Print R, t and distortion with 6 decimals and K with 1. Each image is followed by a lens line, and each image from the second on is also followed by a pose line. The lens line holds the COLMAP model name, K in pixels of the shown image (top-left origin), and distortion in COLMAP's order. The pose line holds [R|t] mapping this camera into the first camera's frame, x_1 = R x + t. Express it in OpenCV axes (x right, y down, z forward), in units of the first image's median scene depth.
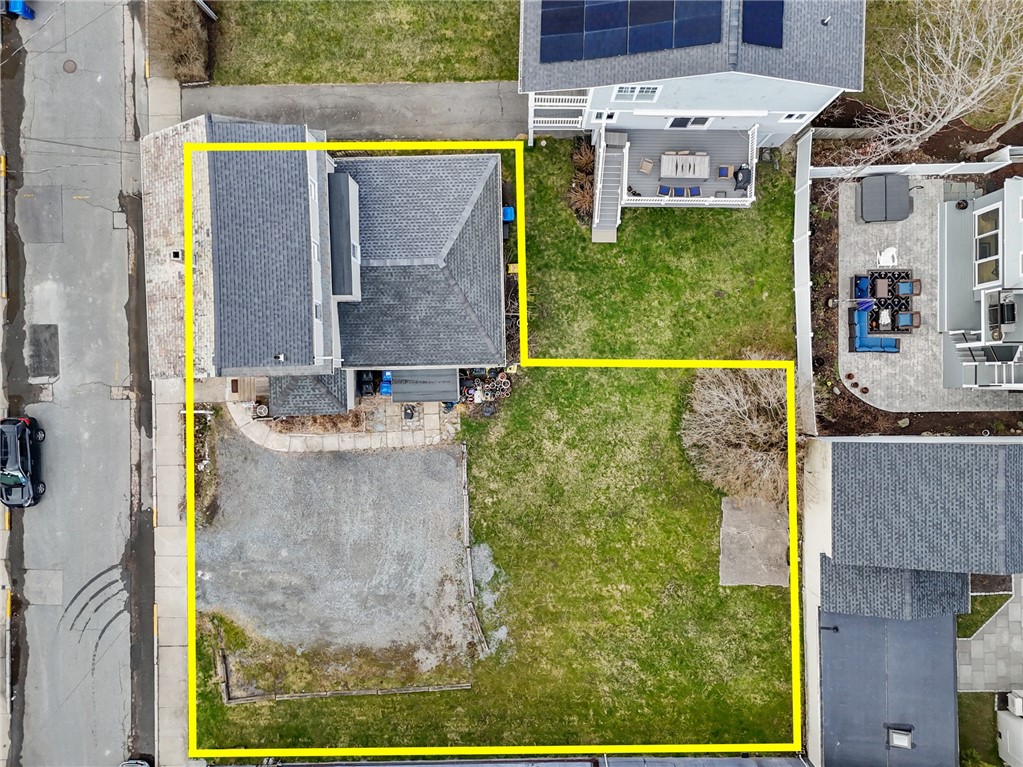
lens RADIAL K [[767.0, 0, 511.5], [0, 767.0, 383.5], [0, 0, 1]] dist [0.095757, -0.103847]
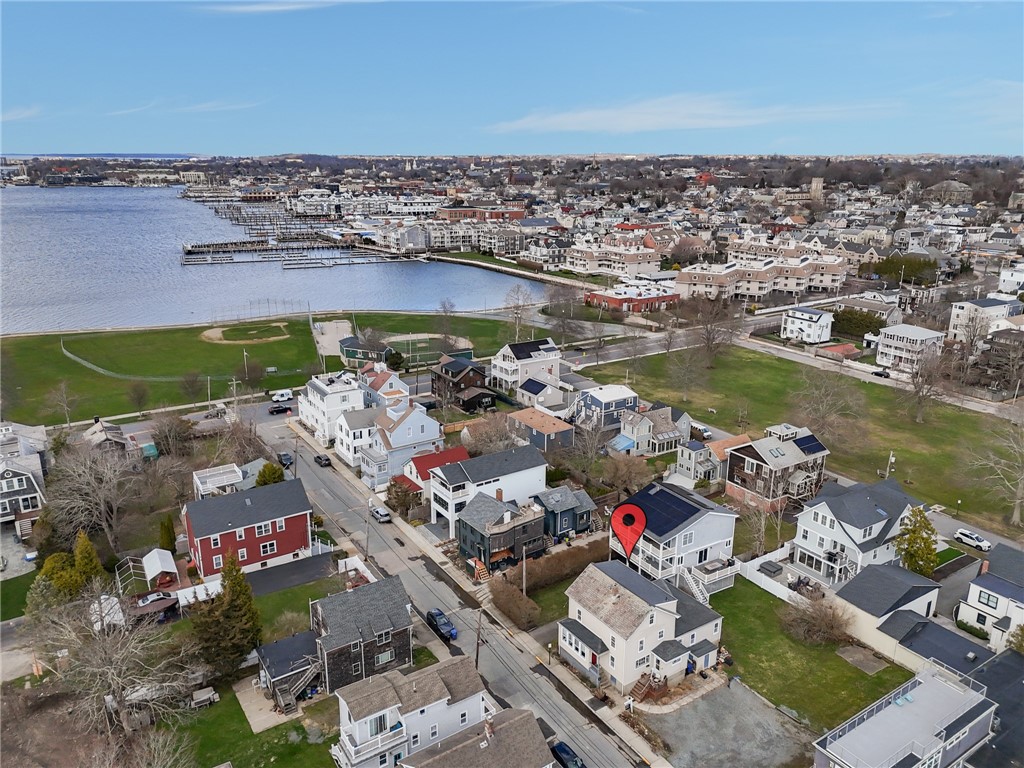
lens RADIAL K [[767.8, 0, 512.0], [0, 767.8, 384.0], [0, 0, 1]] dist [0.095757, -0.103847]
pose [[0.838973, -0.130186, 0.528371, -1.569398], [0.543696, 0.241215, -0.803872, 1.249995], [-0.022798, 0.961700, 0.273155, -0.320365]]
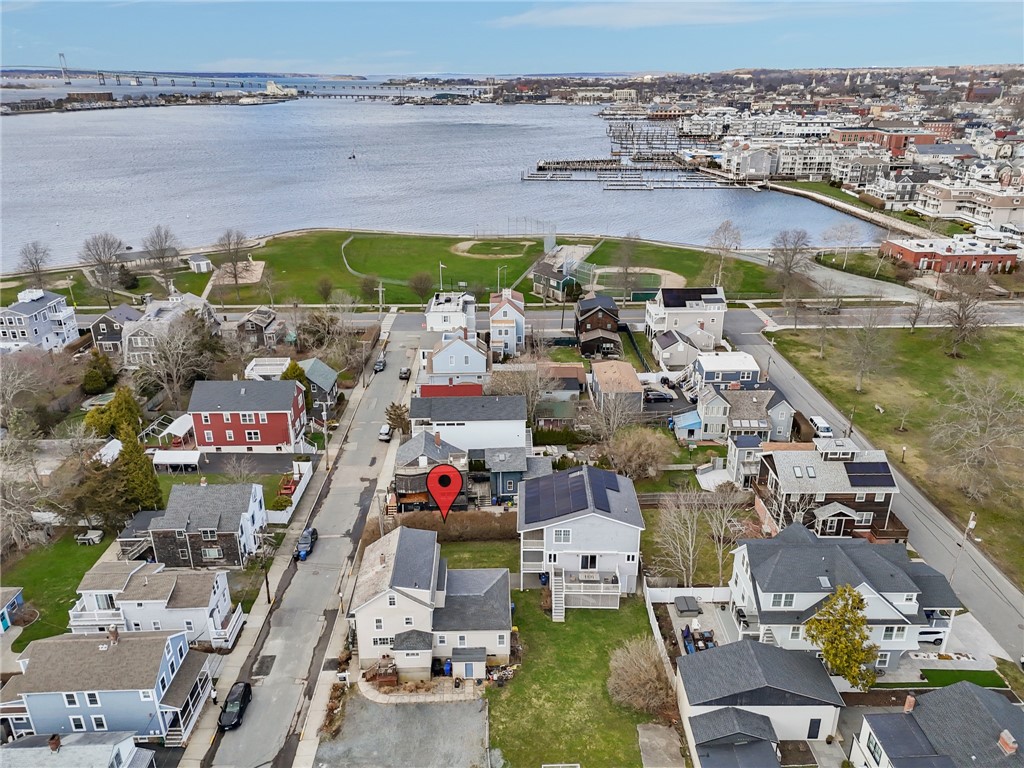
lens RADIAL K [[767.8, 0, 512.0], [0, 767.8, 384.0], [0, 0, 1]] dist [0.095757, -0.103847]
pose [[0.999831, 0.014200, 0.011648, -0.035529], [0.005474, 0.374944, -0.927031, 1.463768], [-0.017531, 0.926939, 0.374803, -0.343803]]
